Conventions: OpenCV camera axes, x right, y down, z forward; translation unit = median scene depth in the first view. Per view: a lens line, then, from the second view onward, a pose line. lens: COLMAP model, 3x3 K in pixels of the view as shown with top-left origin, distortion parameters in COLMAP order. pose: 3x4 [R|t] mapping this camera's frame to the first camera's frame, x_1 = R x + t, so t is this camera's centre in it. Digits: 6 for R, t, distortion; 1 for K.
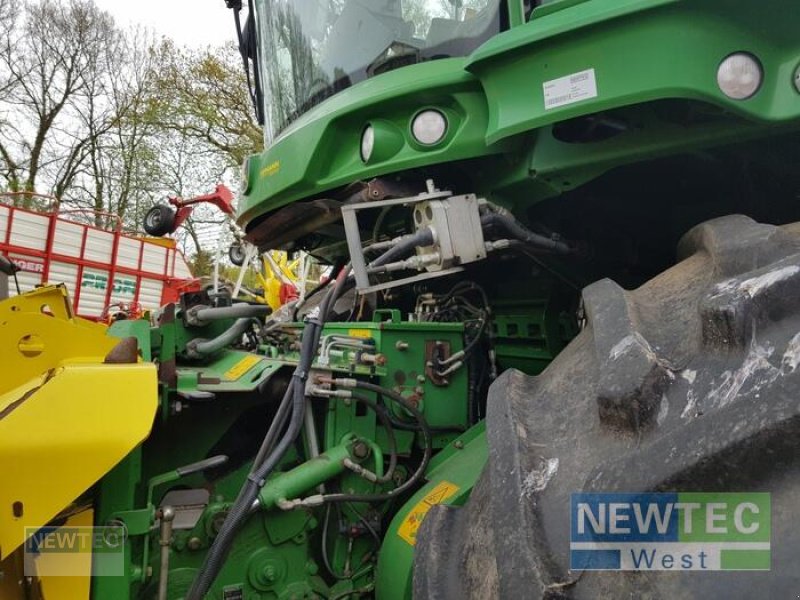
lens RADIAL K [[617.9, 0, 392.0], [0, 617.9, 299.3], [0, 0, 1]] dist [0.052221, -0.073507]
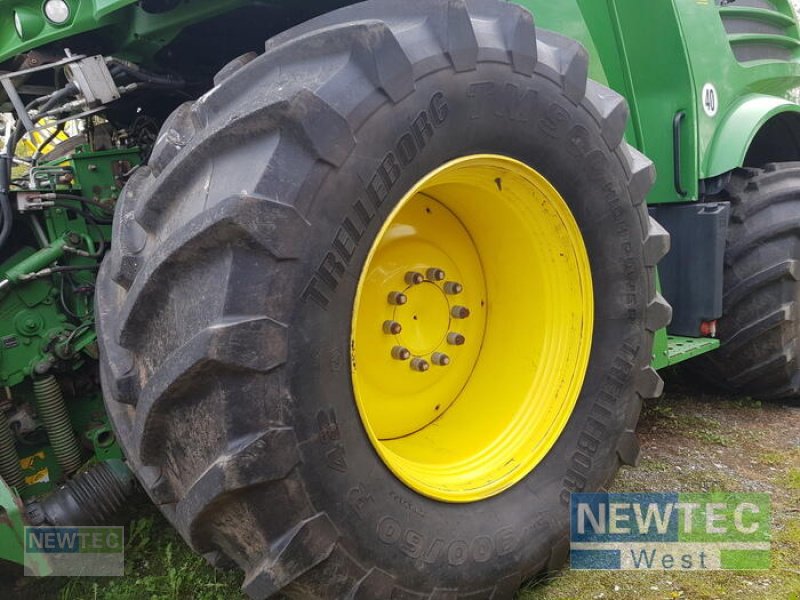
lens RADIAL K [[617.9, 0, 387.3], [0, 617.9, 294.0], [0, 0, 1]] dist [0.052221, -0.073507]
pose [[0.951718, -0.209980, 0.223921, 0.319344], [0.149308, 0.953994, 0.260005, 0.089819], [-0.268215, -0.214018, 0.939285, -0.697932]]
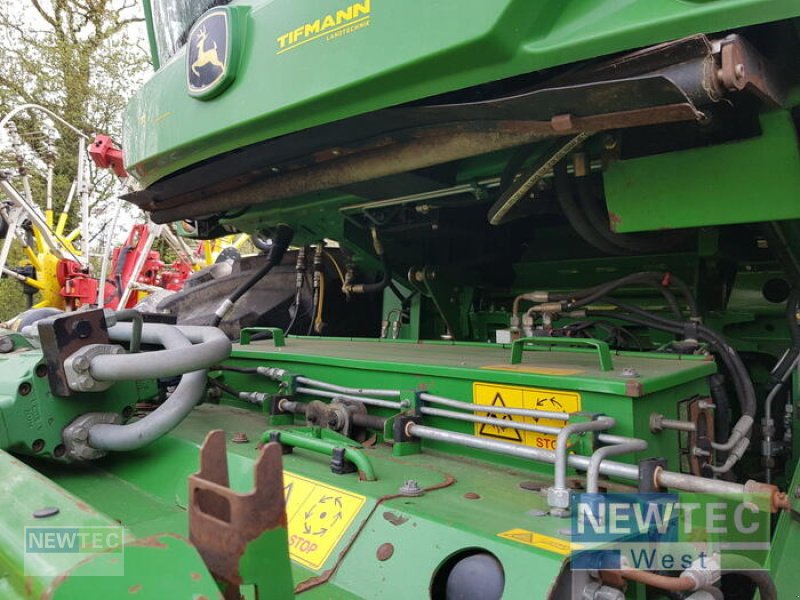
lens RADIAL K [[617.9, 0, 393.7], [0, 617.9, 297.6], [0, 0, 1]] dist [0.052221, -0.073507]
pose [[0.936371, -0.058353, 0.346129, -0.366546], [0.039027, 0.997278, 0.062550, -0.063601], [-0.348837, -0.045062, 0.936100, 0.705348]]
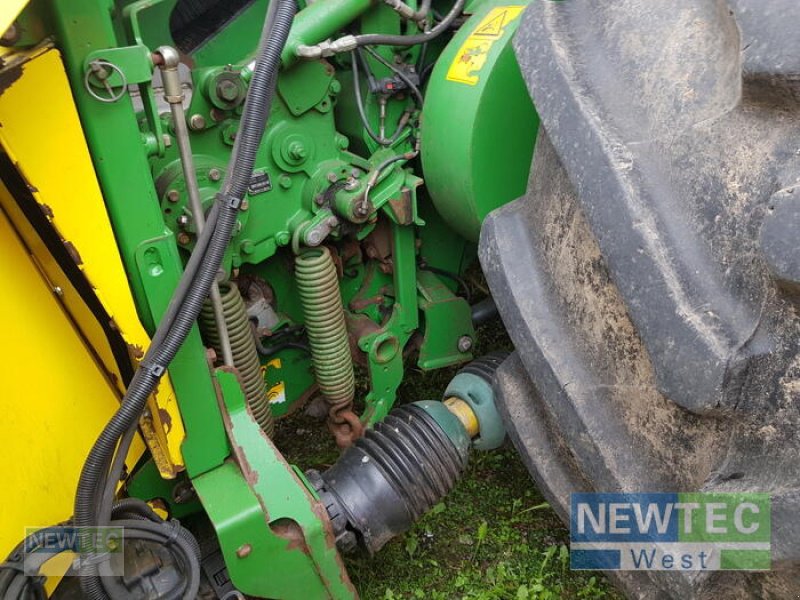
lens RADIAL K [[617.9, 0, 400.7], [0, 617.9, 285.5], [0, 0, 1]] dist [0.052221, -0.073507]
pose [[0.978271, -0.172100, 0.115617, -0.185071], [0.089486, 0.853521, 0.513317, 0.183458], [-0.187024, -0.491817, 0.850375, 0.195428]]
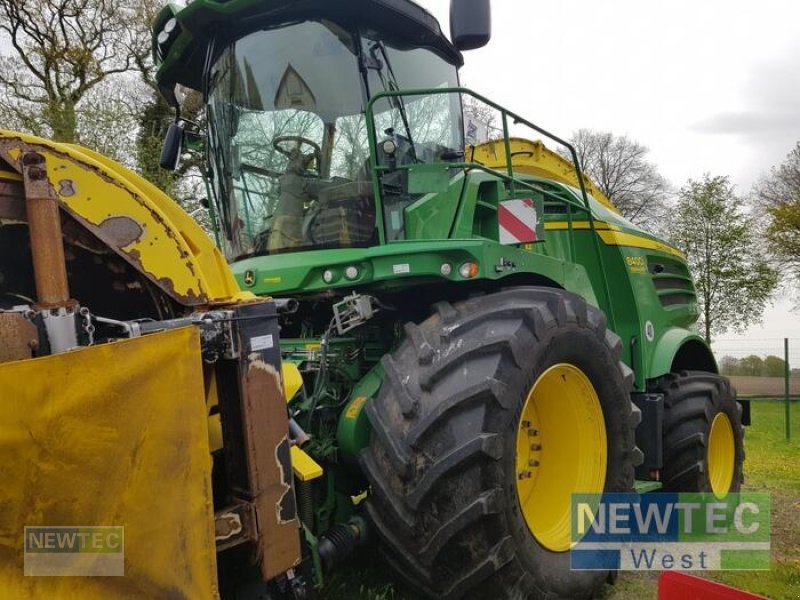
lens RADIAL K [[617.9, 0, 411.9], [0, 617.9, 301.1], [0, 0, 1]] dist [0.052221, -0.073507]
pose [[0.909166, -0.057996, 0.412376, -0.821278], [0.049829, 0.998291, 0.030540, -0.207073], [-0.413443, -0.007218, 0.910502, -1.611634]]
